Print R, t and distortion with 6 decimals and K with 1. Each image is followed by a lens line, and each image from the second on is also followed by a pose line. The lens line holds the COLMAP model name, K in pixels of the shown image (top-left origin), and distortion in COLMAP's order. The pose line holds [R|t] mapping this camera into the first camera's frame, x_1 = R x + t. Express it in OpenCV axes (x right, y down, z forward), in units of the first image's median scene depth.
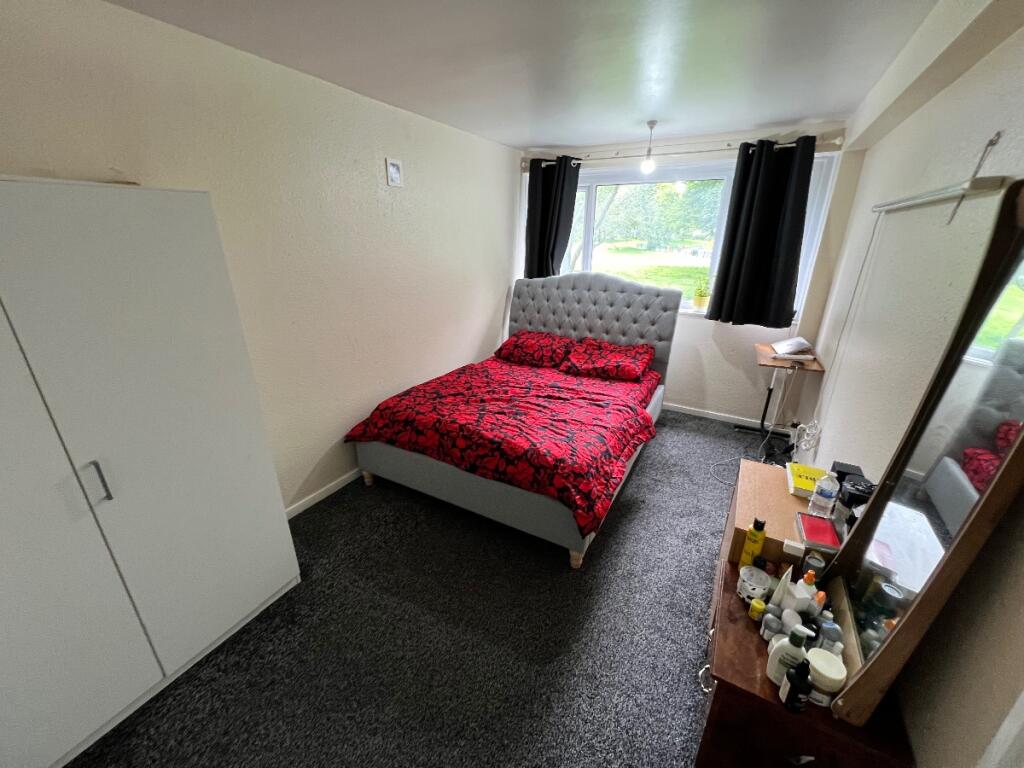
lens RADIAL K [[408.5, 0, 510.1], [0, 408.5, 383.3], [0, 0, 1]] dist [-0.002991, -0.000162]
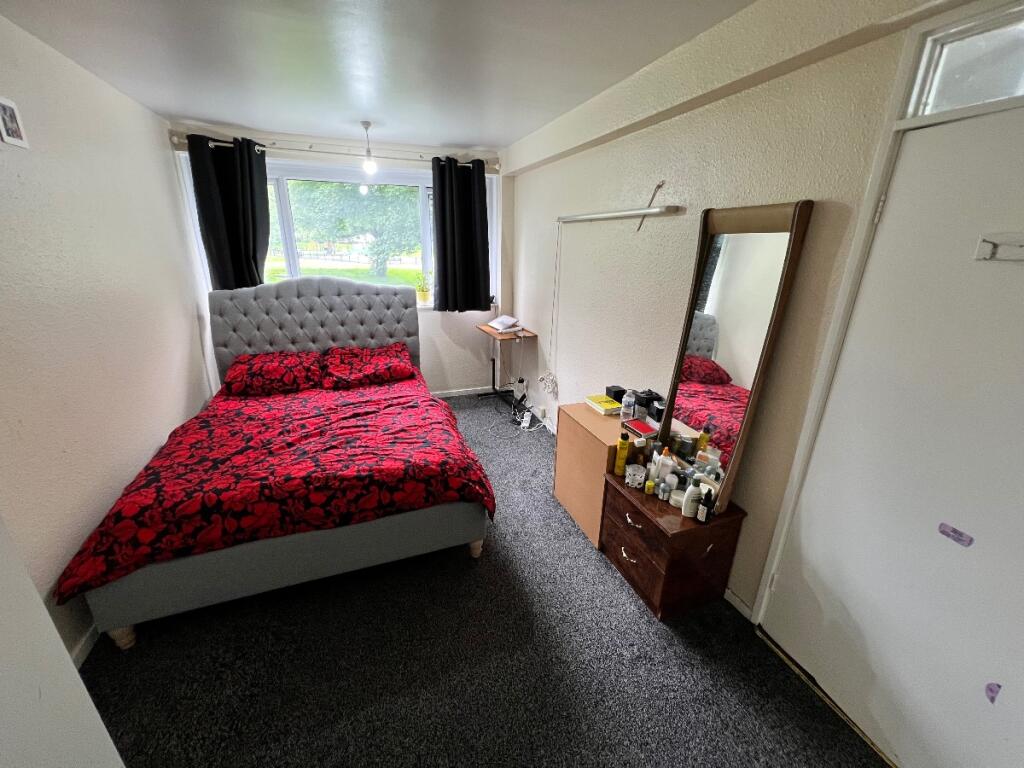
lens RADIAL K [[408.5, 0, 510.1], [0, 408.5, 383.3], [0, 0, 1]] dist [-0.002991, -0.000162]
pose [[0.641161, -0.250025, 0.725534, -0.292304], [0.252604, 0.961510, 0.108116, -0.041833], [-0.724640, 0.113954, 0.679641, 0.128371]]
